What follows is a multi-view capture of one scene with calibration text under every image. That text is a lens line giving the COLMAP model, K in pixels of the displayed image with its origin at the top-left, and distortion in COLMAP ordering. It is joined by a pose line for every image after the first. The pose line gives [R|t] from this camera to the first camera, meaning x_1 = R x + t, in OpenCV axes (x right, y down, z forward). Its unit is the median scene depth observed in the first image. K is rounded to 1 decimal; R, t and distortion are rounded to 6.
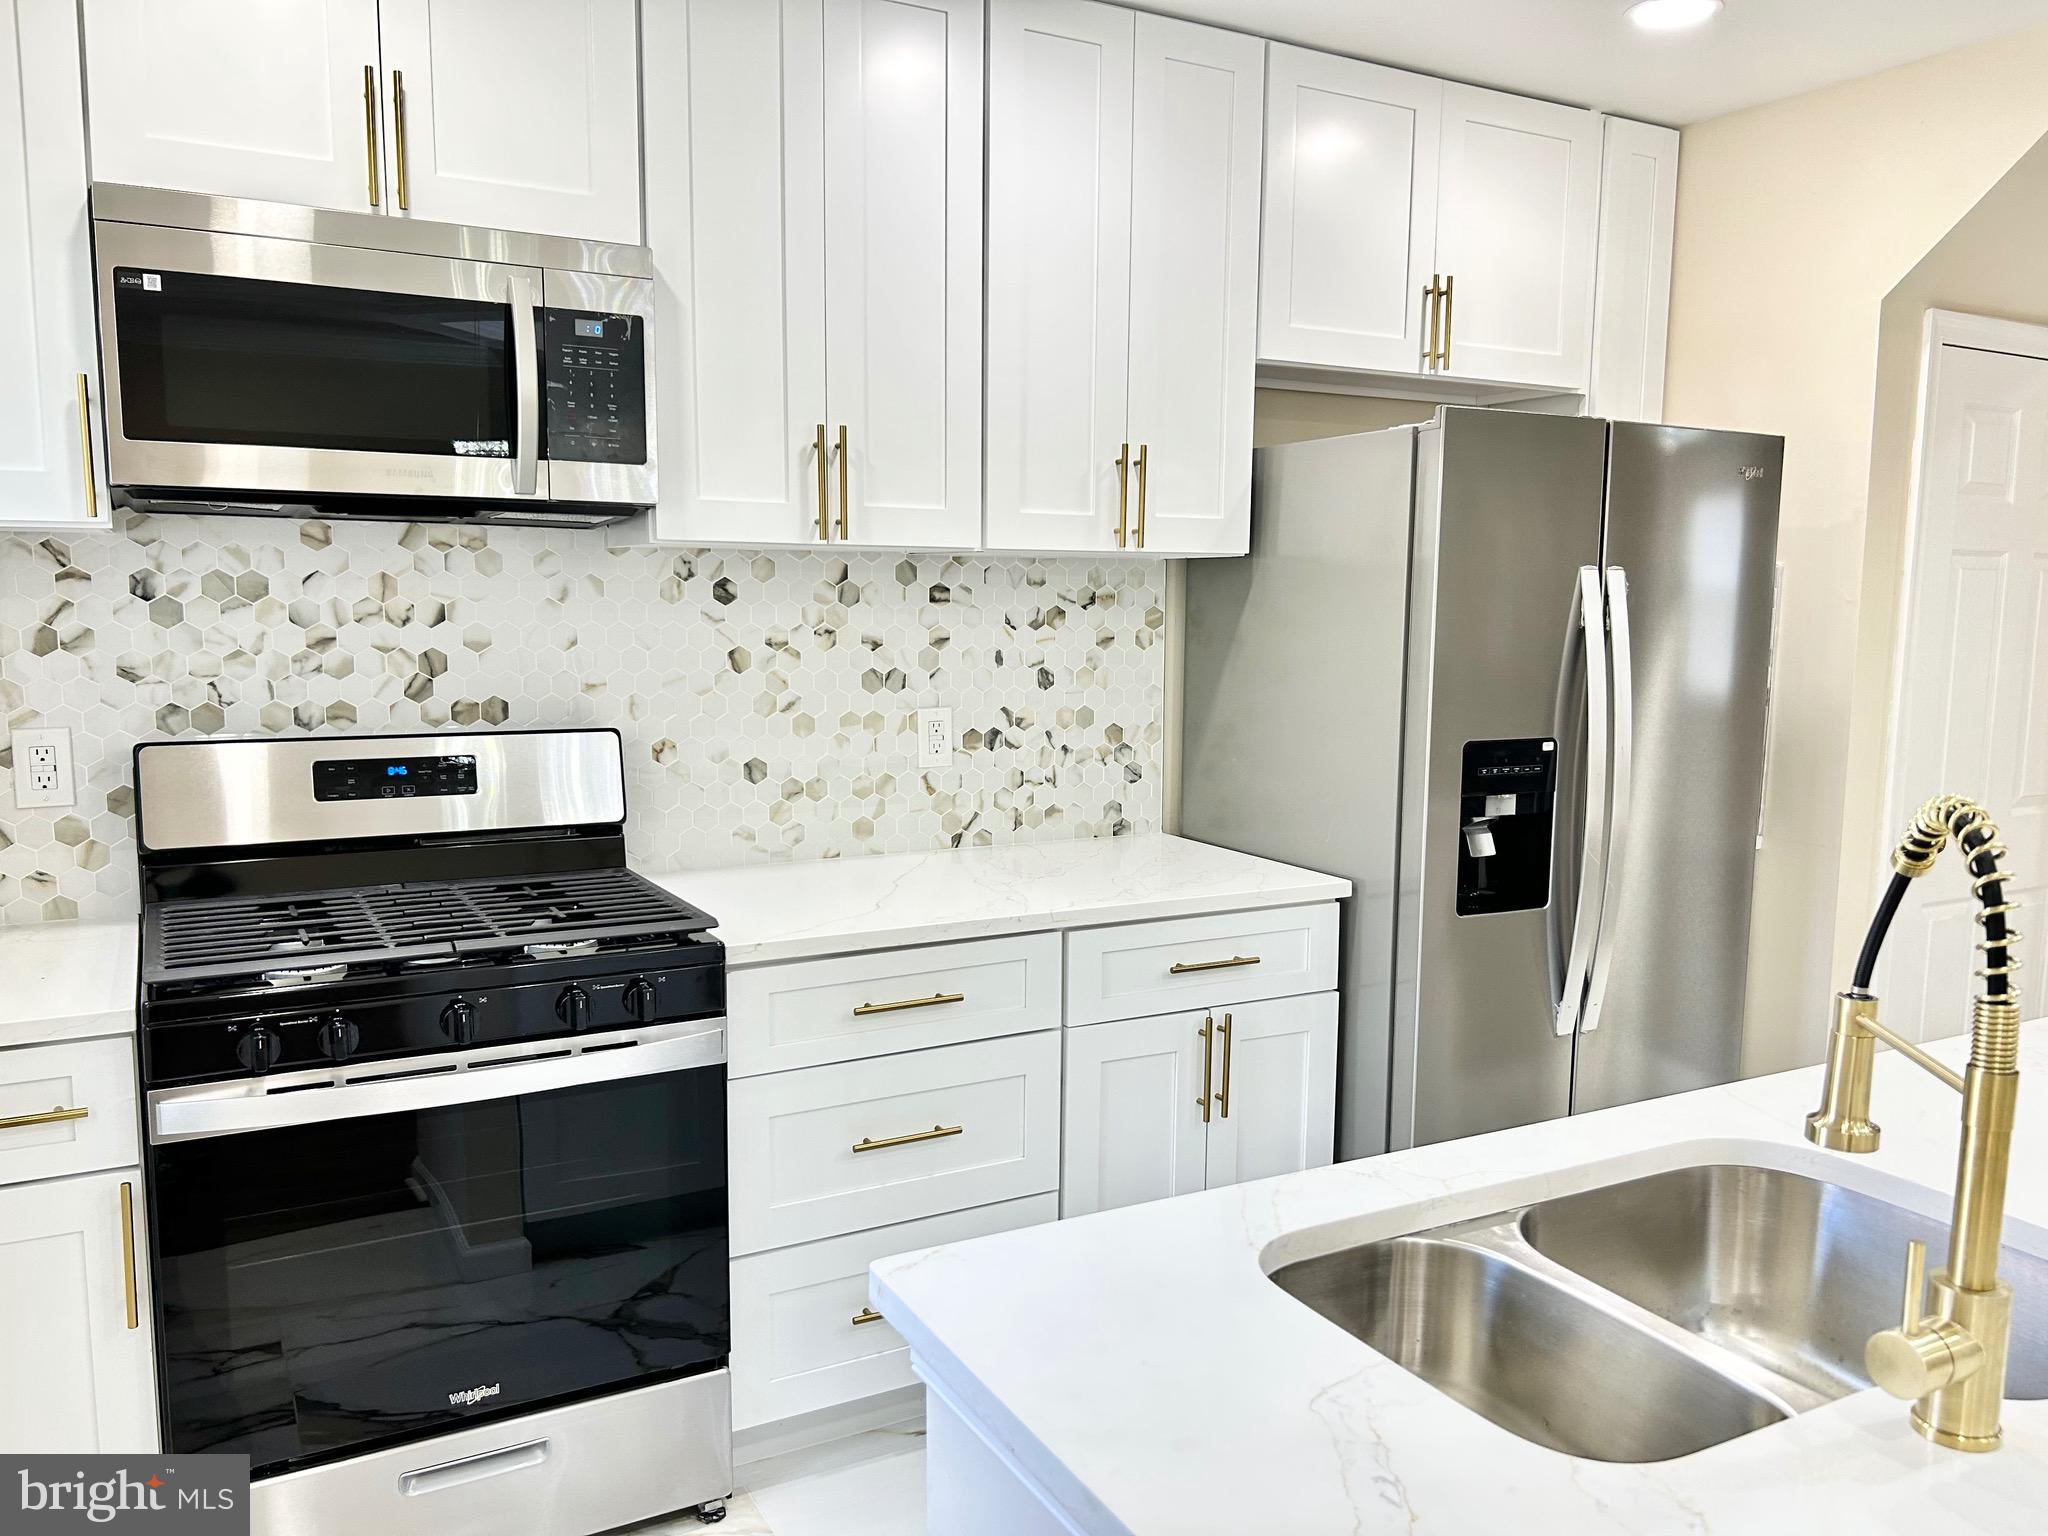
lens RADIAL K [[1546.6, 0, 1018.6], [0, 1546.6, 792.9], [0, 0, 1]] dist [0.059644, -0.070675]
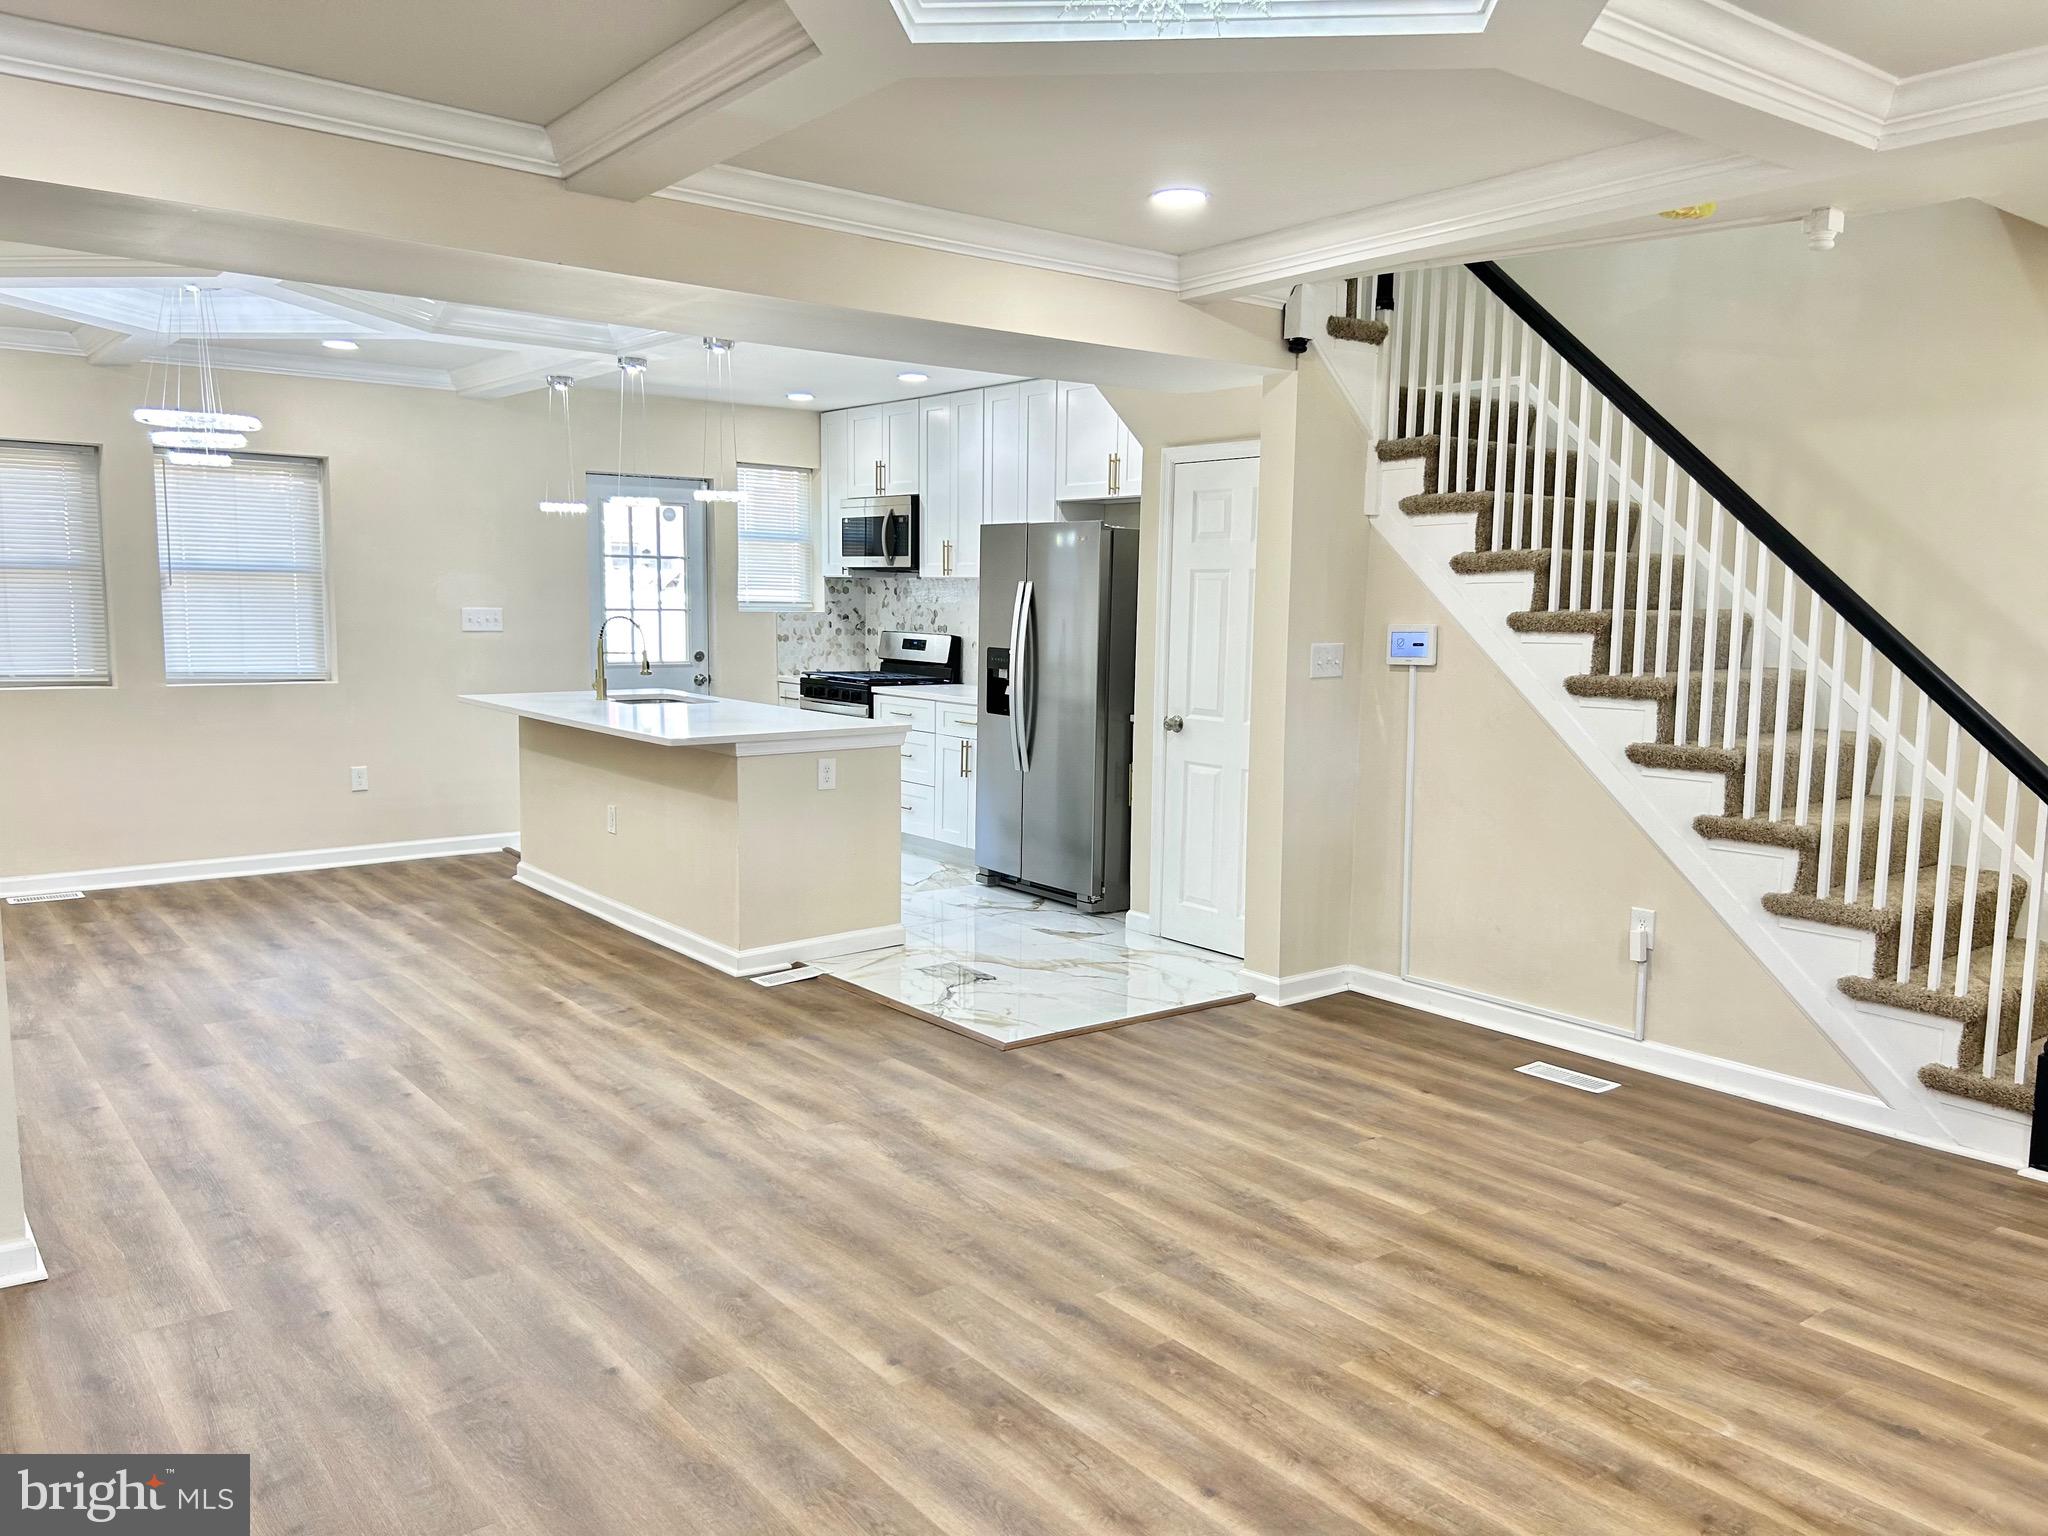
lens RADIAL K [[1546.6, 0, 1030.4], [0, 1546.6, 781.4], [0, 0, 1]] dist [0.059644, -0.070675]
pose [[0.162172, 0.115437, -0.979987, 2.866438], [-0.138446, 0.985972, 0.093231, -0.061781], [0.977002, 0.120556, 0.175879, 0.614165]]
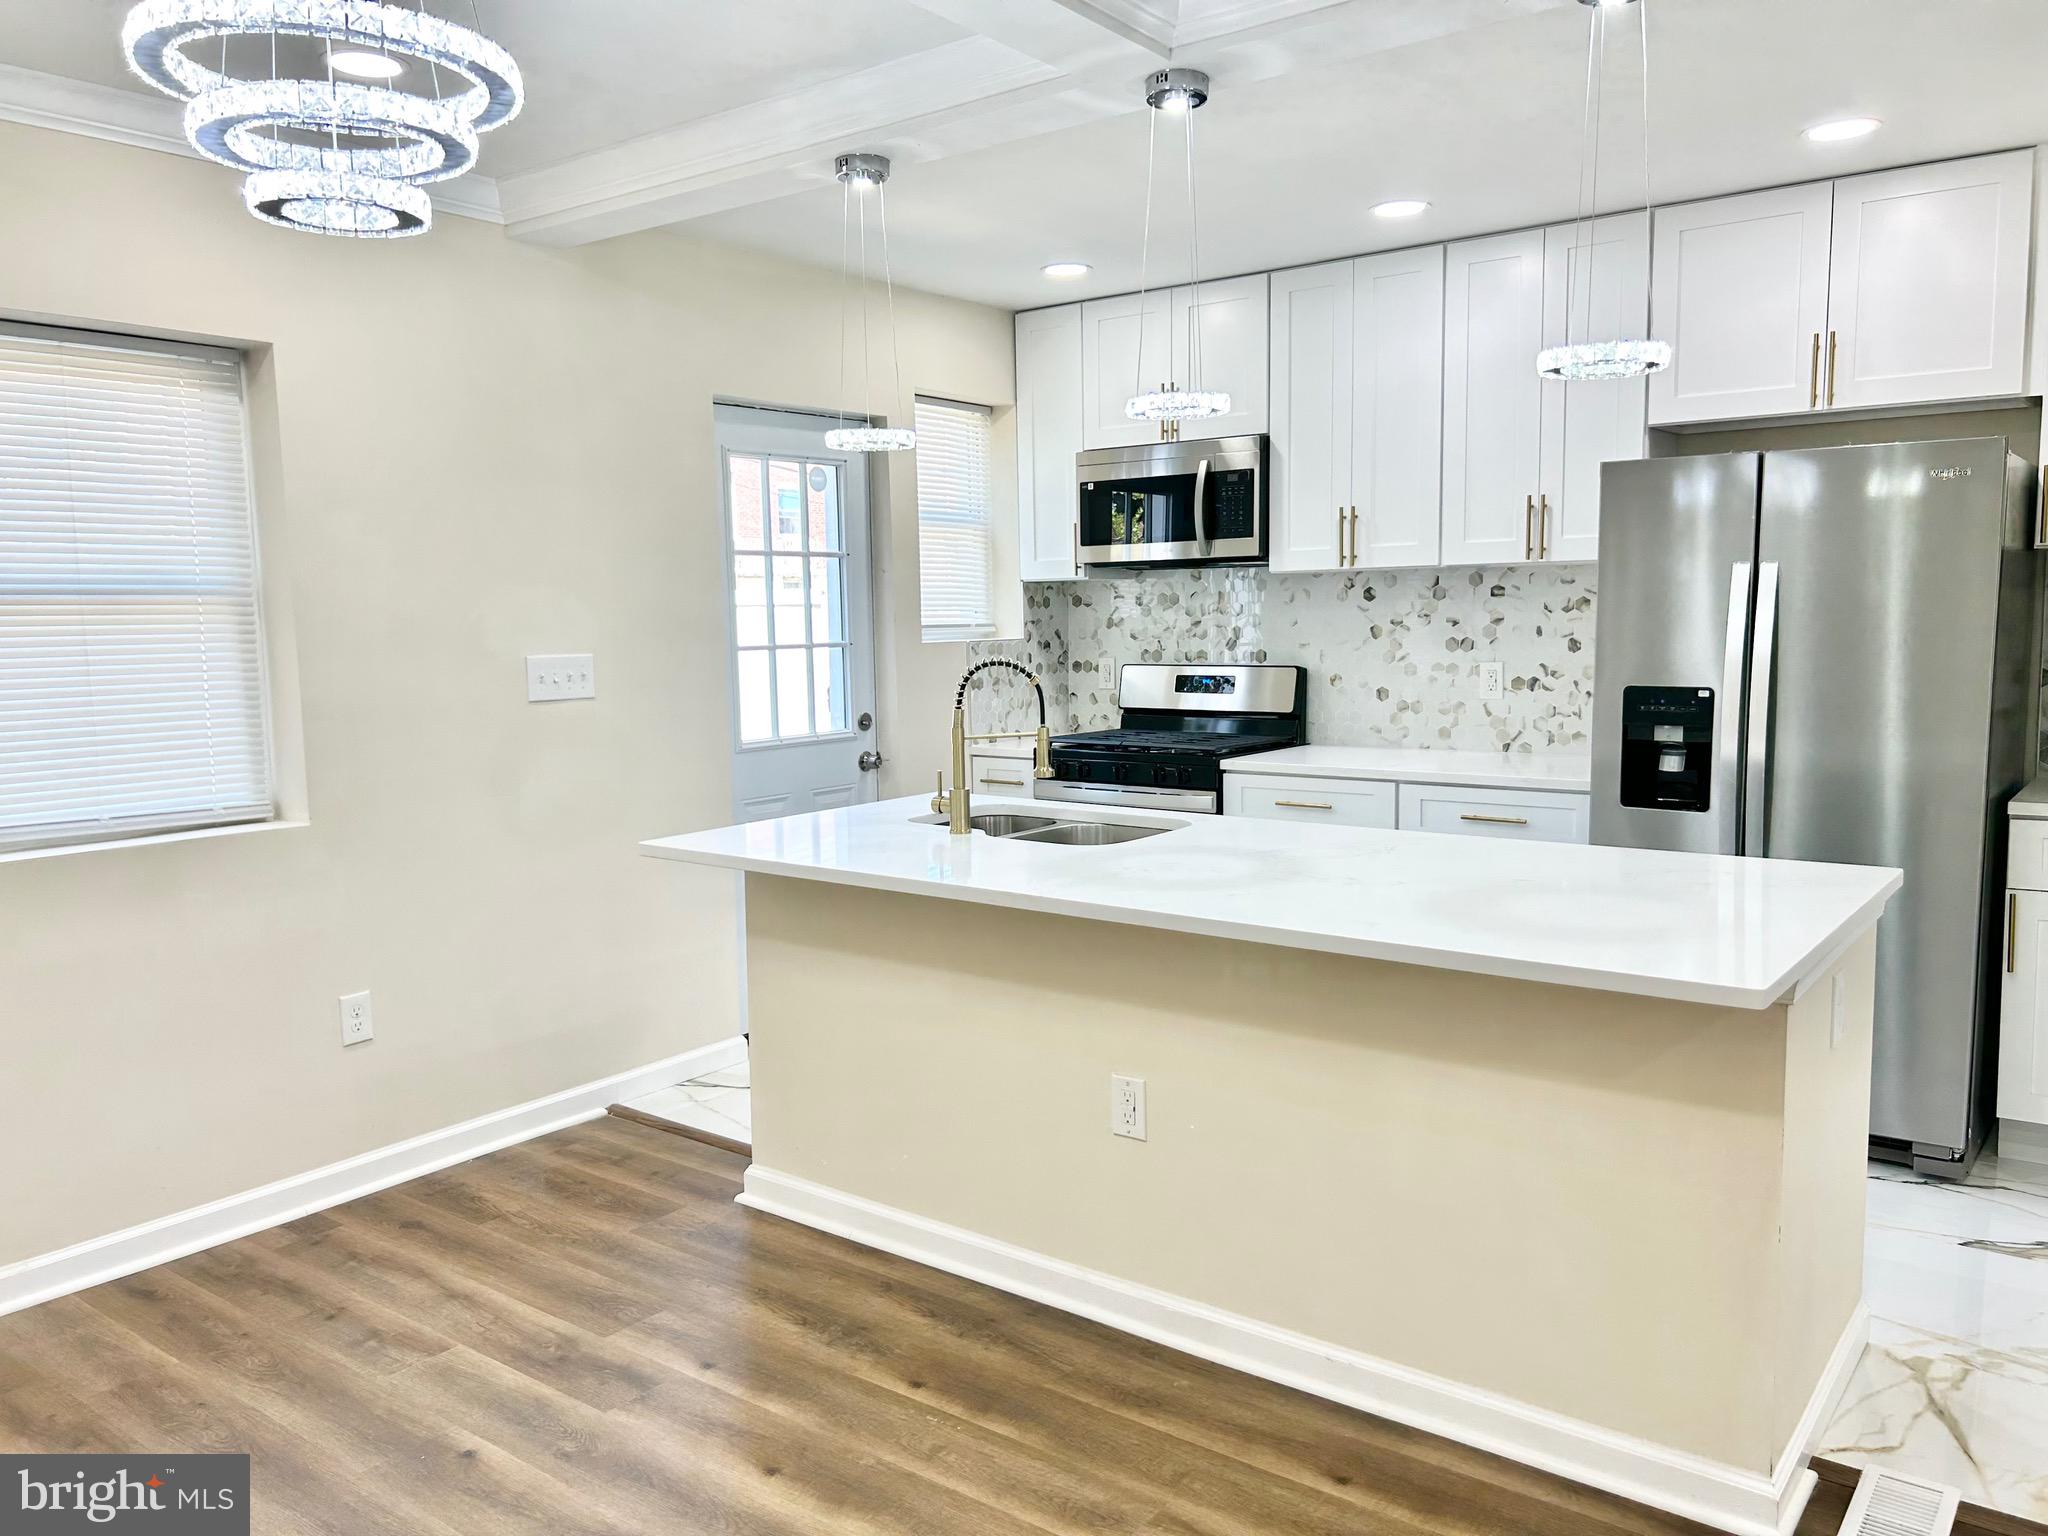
lens RADIAL K [[1546.6, 0, 1019.8], [0, 1546.6, 780.5], [0, 0, 1]] dist [0.059644, -0.070675]
pose [[0.400622, 0.087016, -0.912102, 1.369203], [-0.095210, 0.994045, 0.053014, 0.031401], [0.911283, 0.065603, 0.406521, -0.109311]]
